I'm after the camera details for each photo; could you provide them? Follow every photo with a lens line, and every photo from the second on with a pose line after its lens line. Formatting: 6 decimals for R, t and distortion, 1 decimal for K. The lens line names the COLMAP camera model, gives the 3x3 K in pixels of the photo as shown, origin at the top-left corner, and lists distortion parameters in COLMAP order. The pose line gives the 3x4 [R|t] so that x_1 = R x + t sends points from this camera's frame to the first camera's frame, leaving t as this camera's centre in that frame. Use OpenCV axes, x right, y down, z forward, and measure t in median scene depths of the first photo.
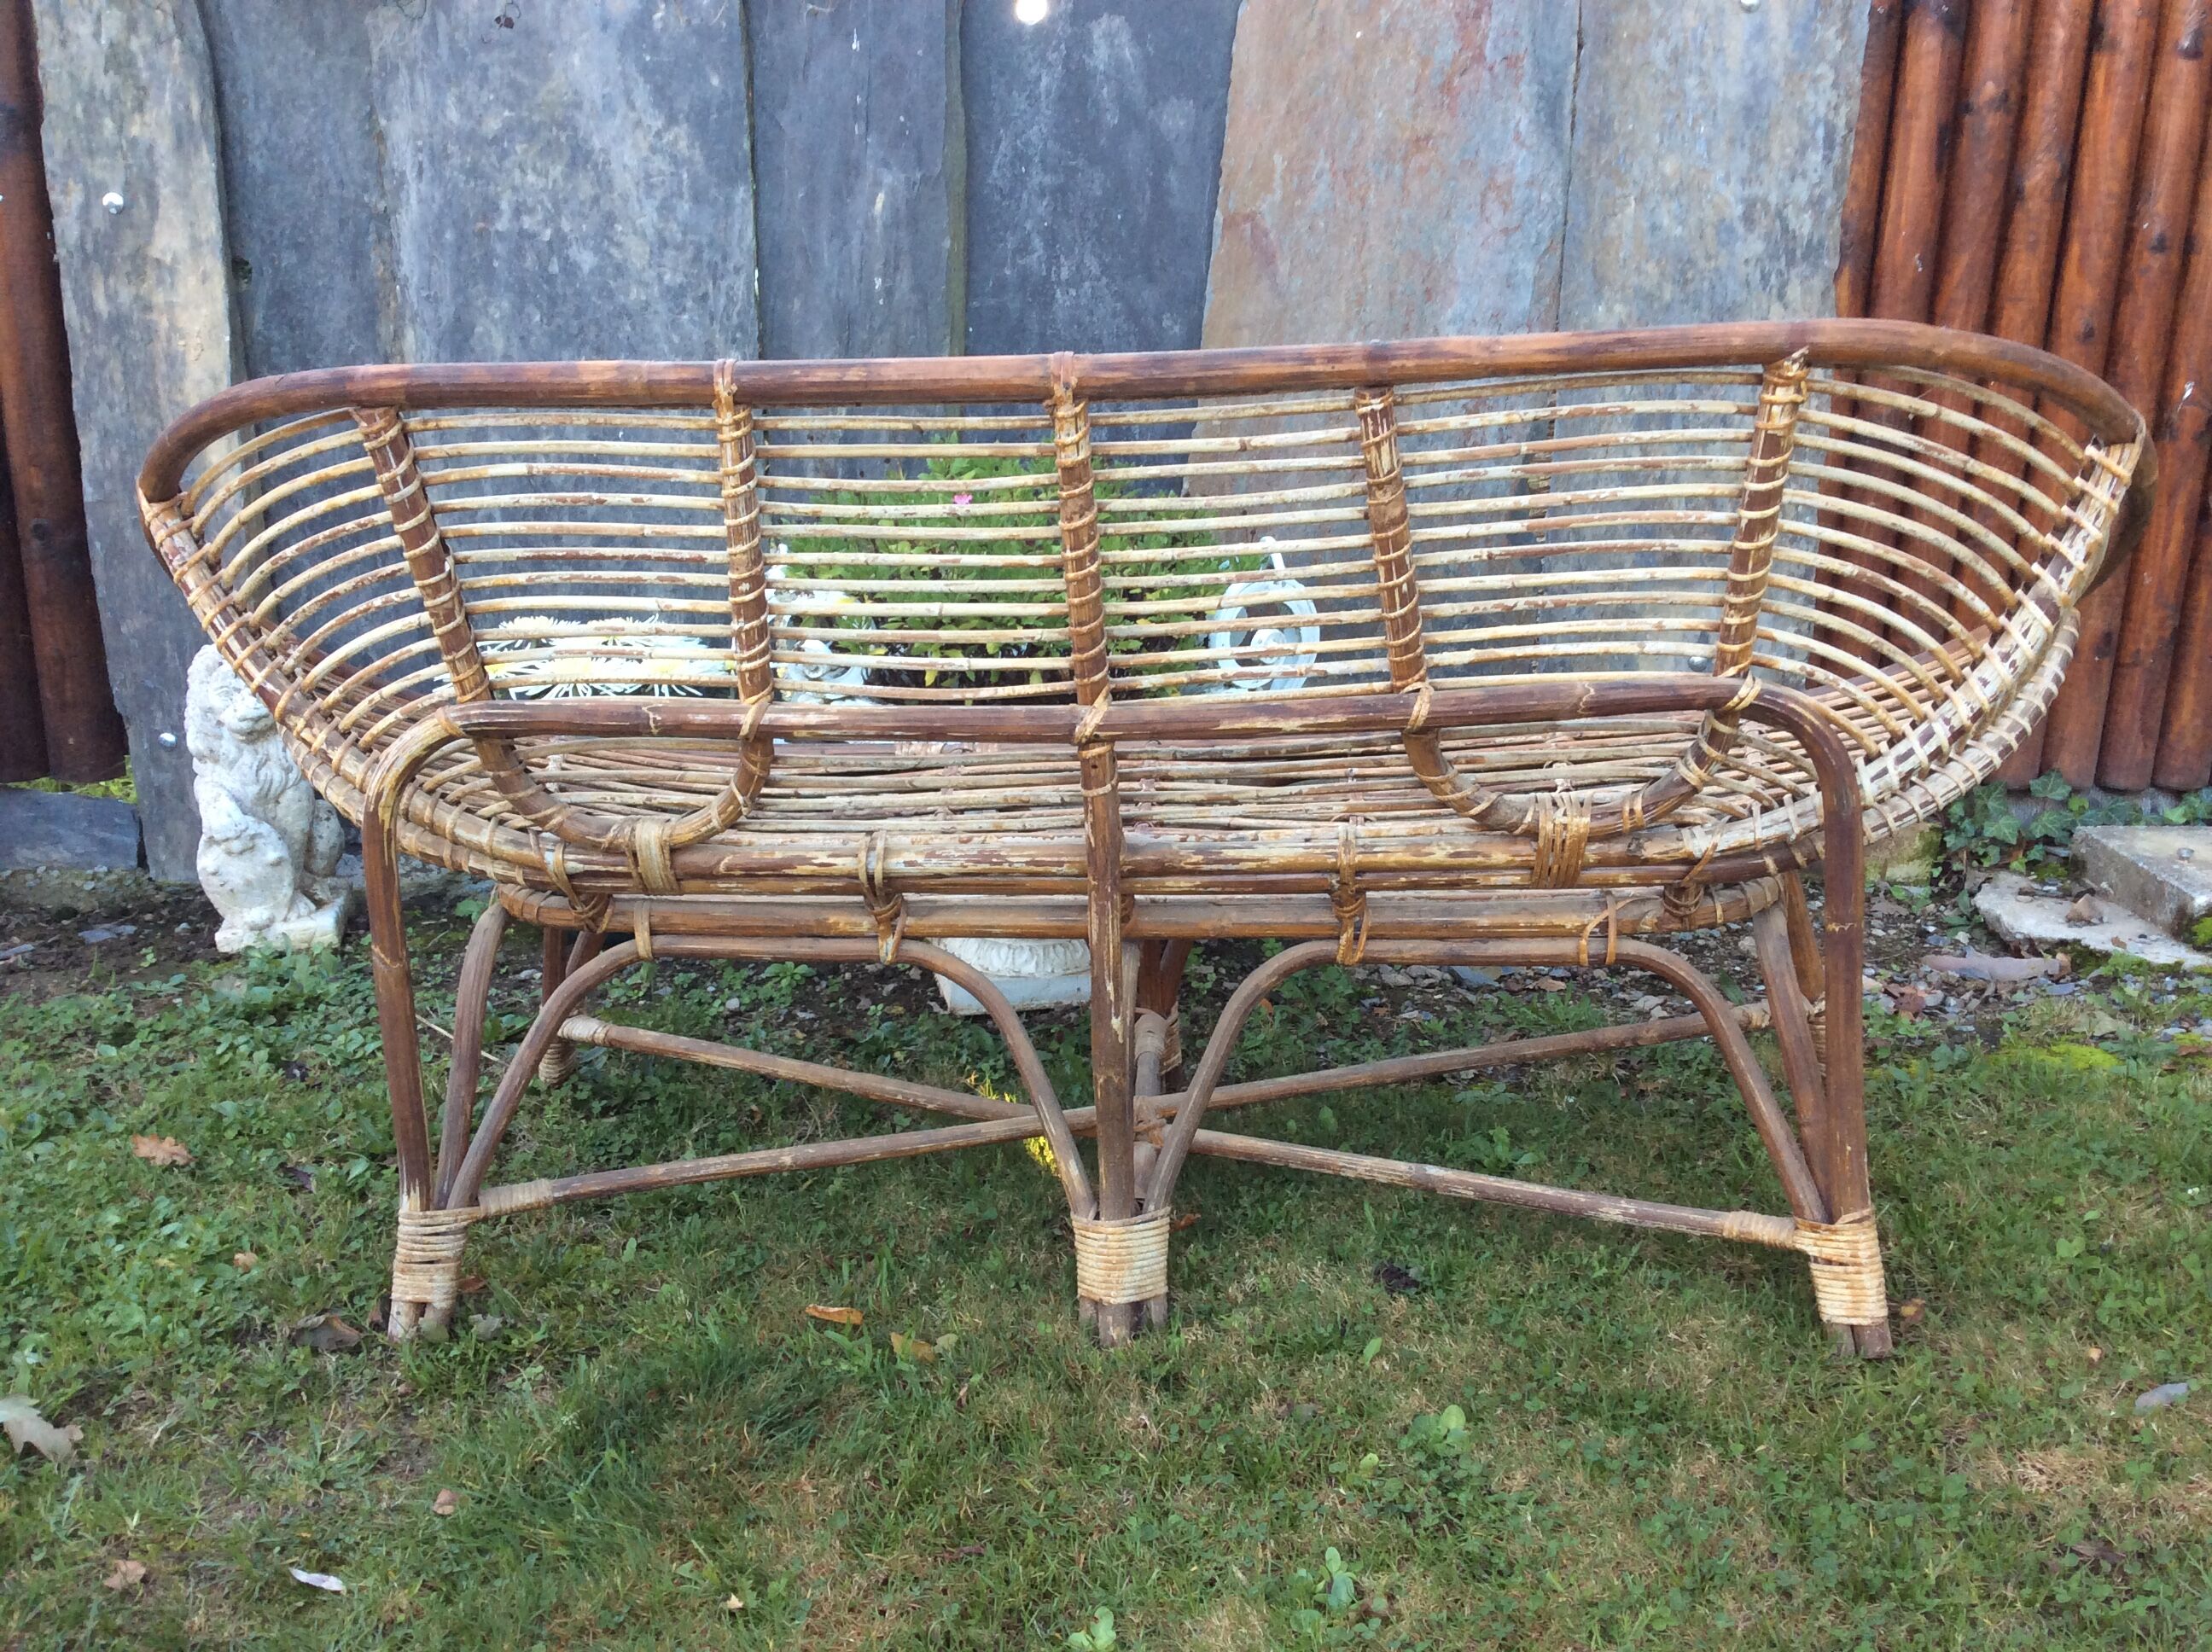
lens RADIAL K [[2024.0, 0, 1106.2], [0, 2024.0, 847.6], [0, 0, 1]] dist [0.096690, -0.188333]
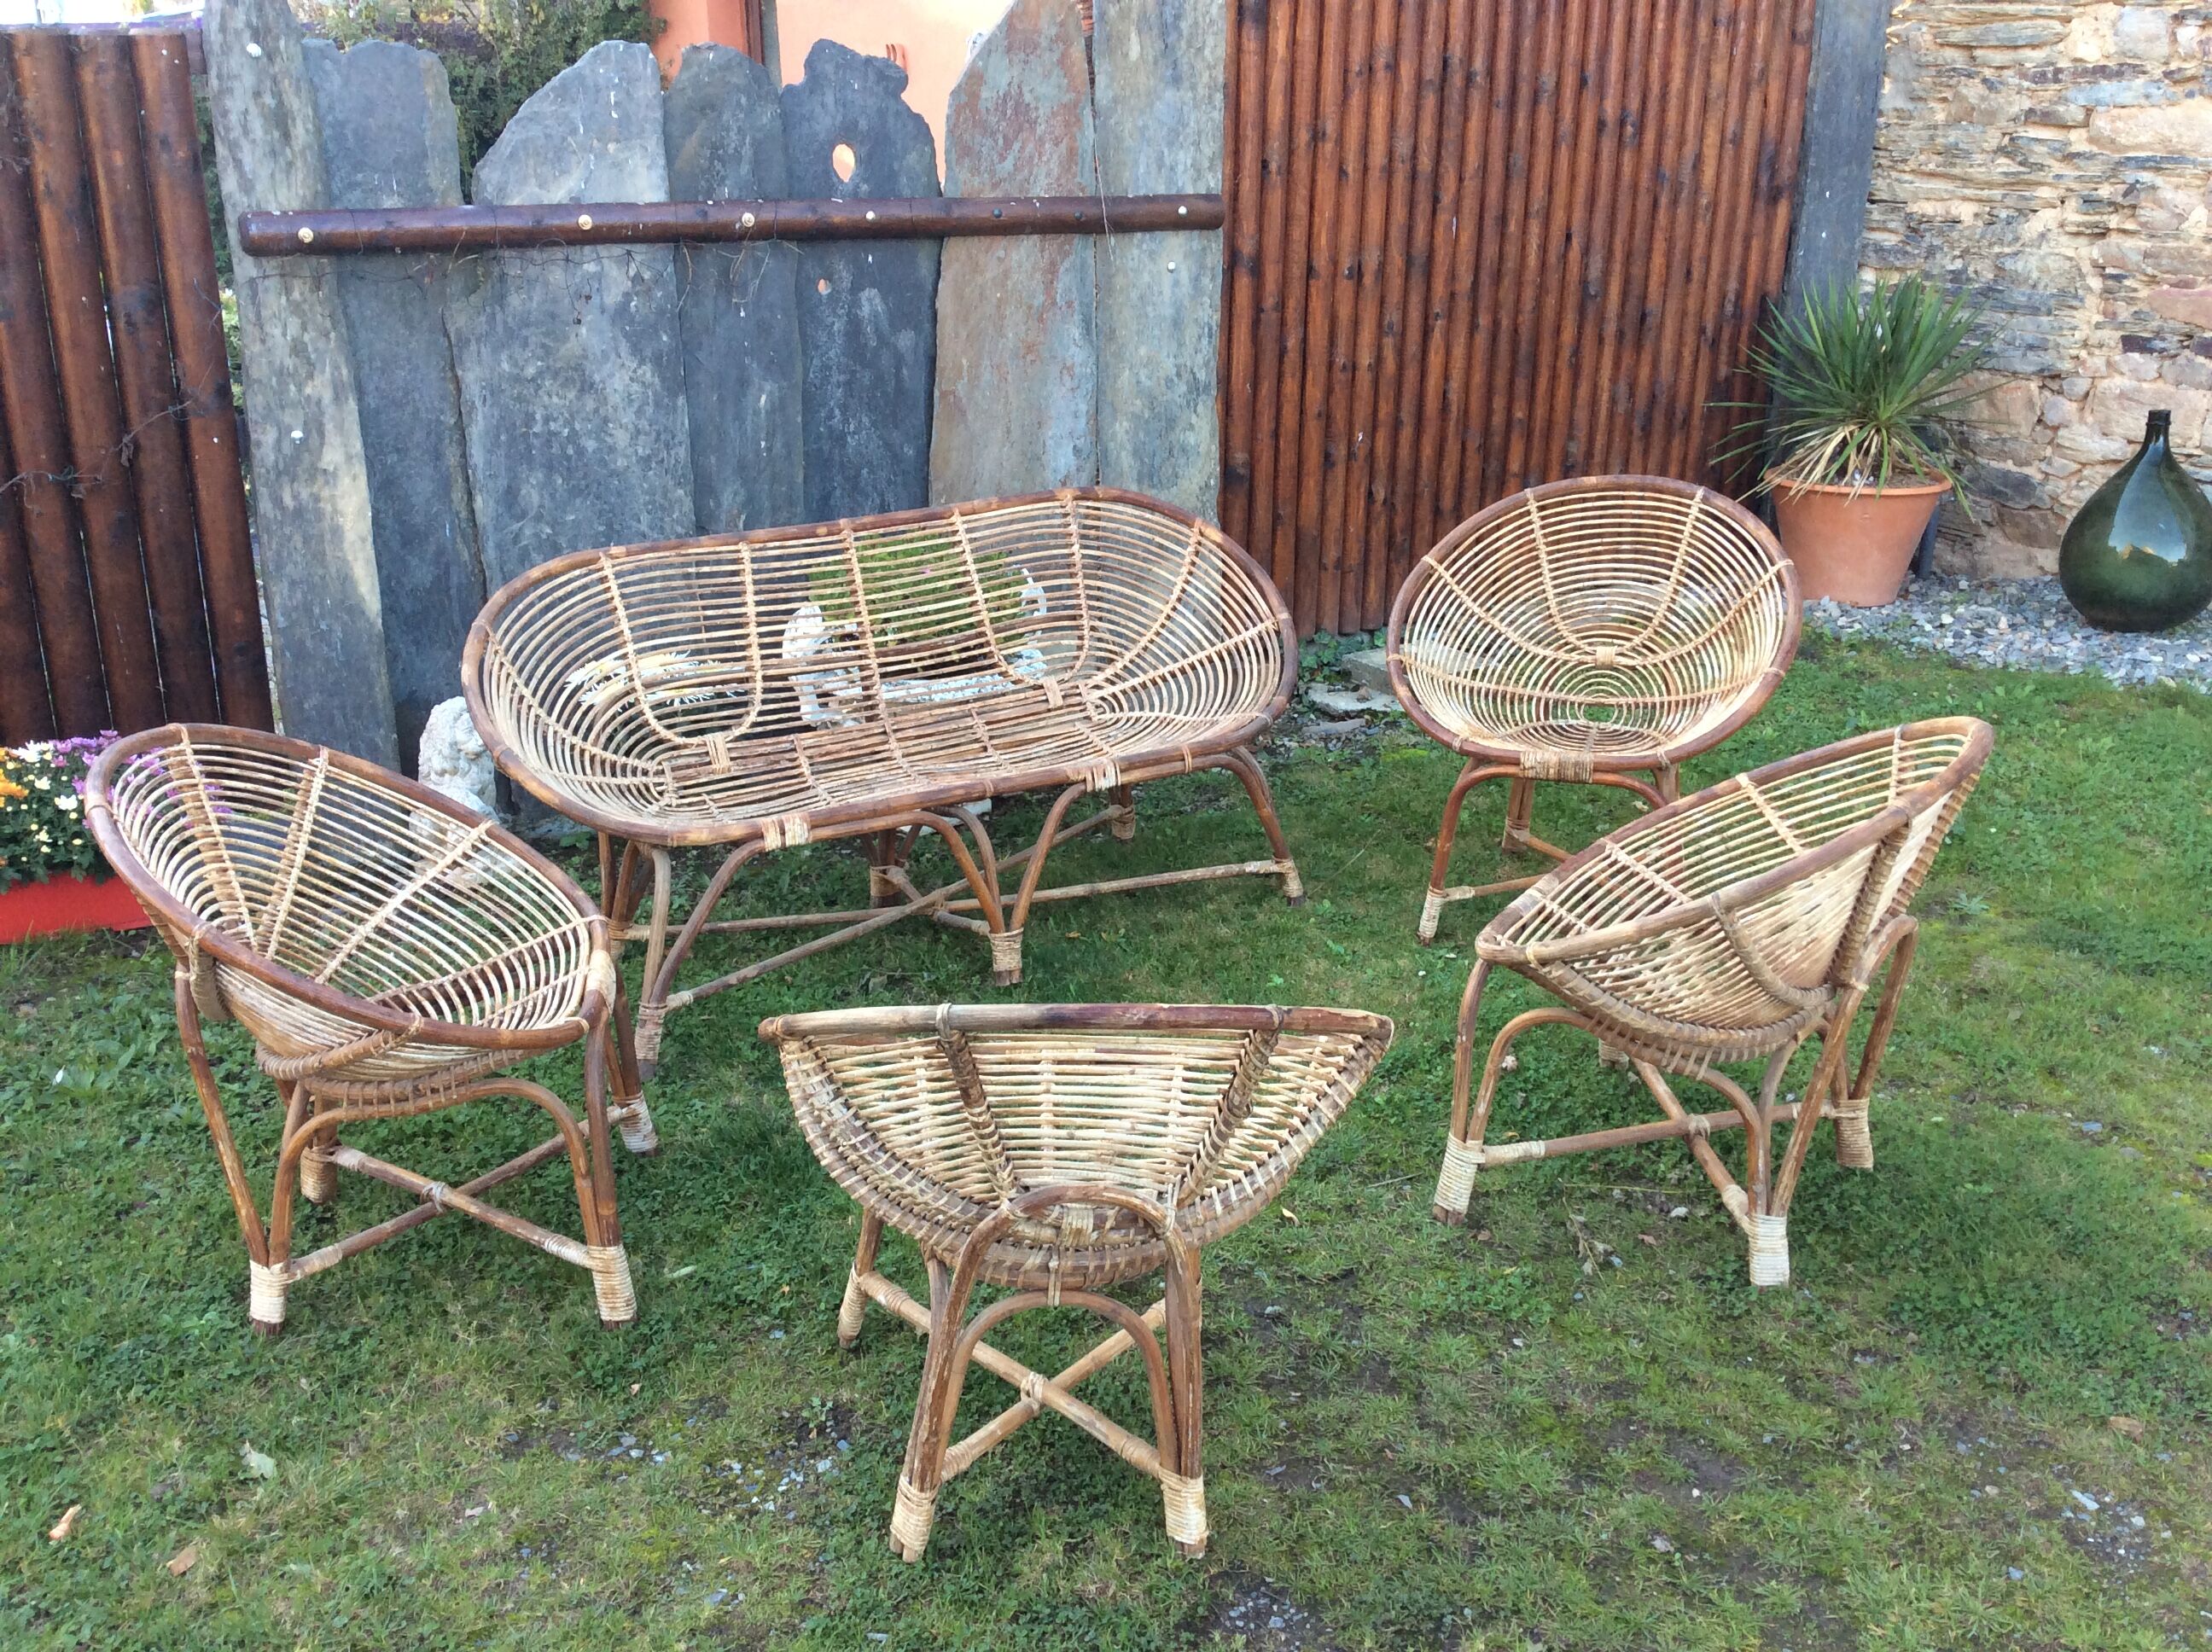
lens RADIAL K [[2001.7, 0, 1104.8], [0, 2001.7, 867.7], [0, 0, 1]] dist [0.111826, -0.214455]
pose [[0.860419, -0.191966, 0.472048, -0.762976], [0.160902, 0.981286, 0.105776, -0.055766], [-0.483519, -0.015058, 0.875204, -0.682710]]
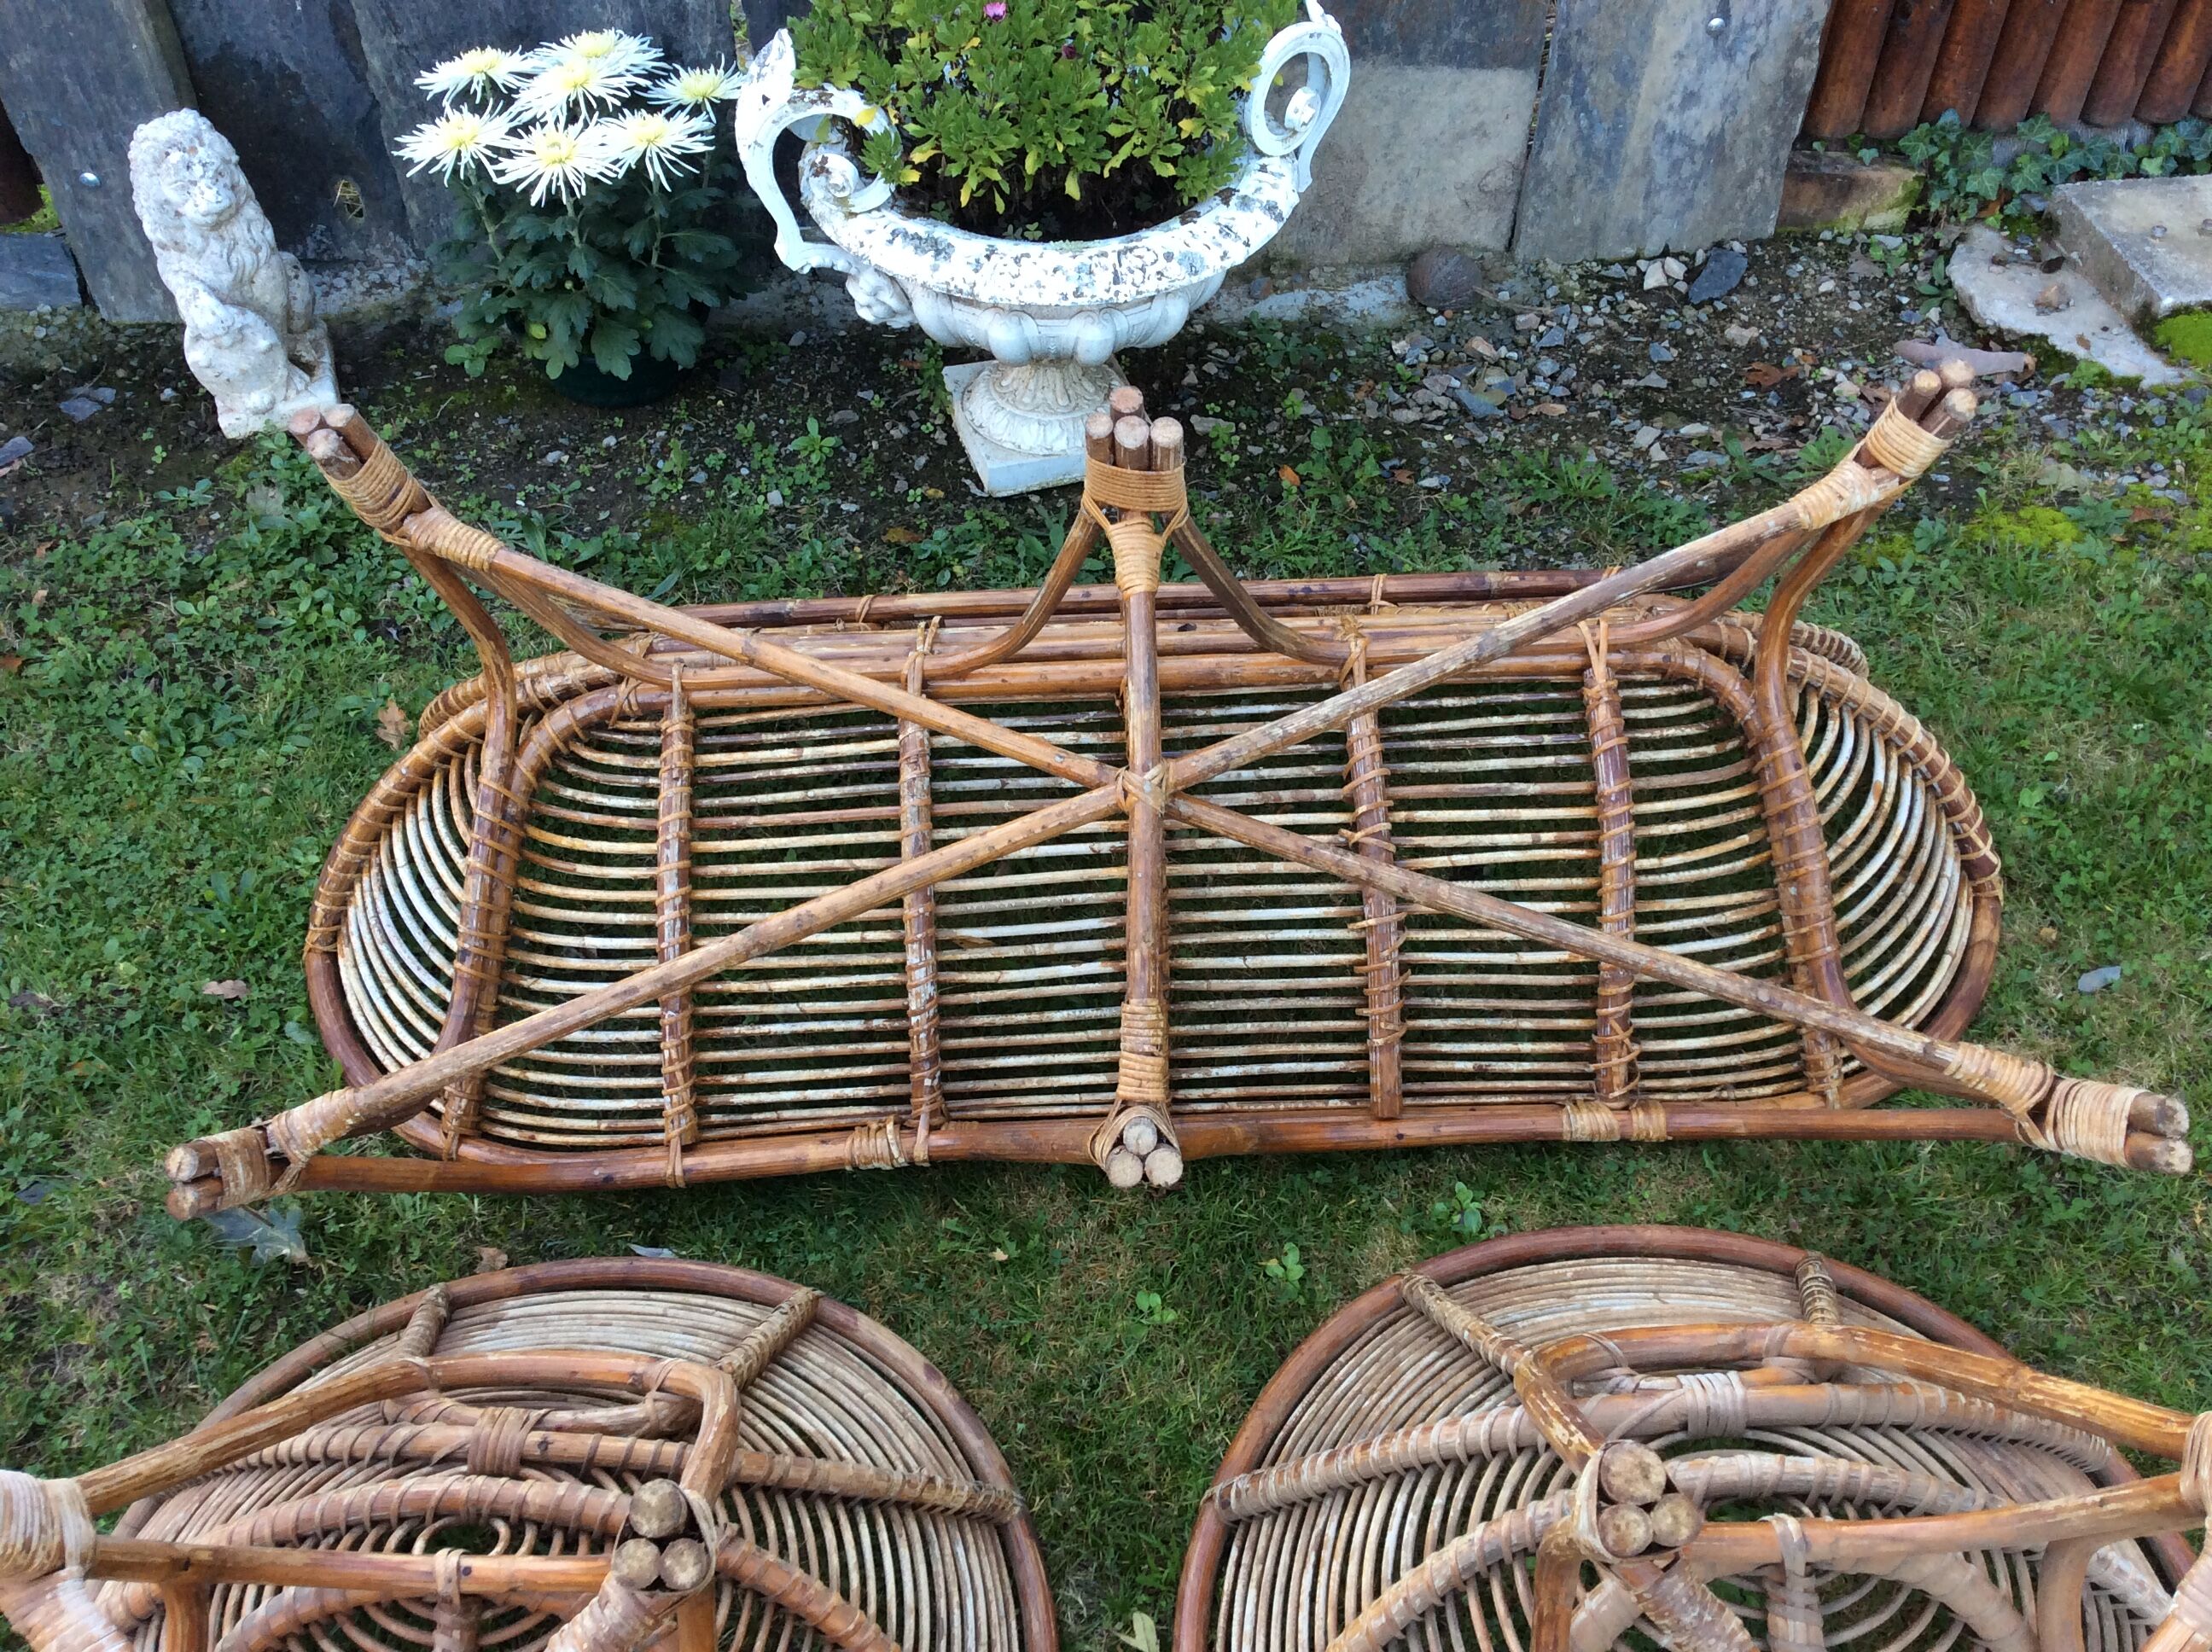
lens RADIAL K [[2024.0, 0, 1106.2], [0, 2024.0, 847.6], [0, 0, 1]] dist [0.096690, -0.188333]
pose [[0.994844, -0.073273, 0.070112, -0.096354], [0.030897, 0.877473, 0.478630, -0.238090], [-0.096592, -0.473996, 0.875213, 0.001561]]
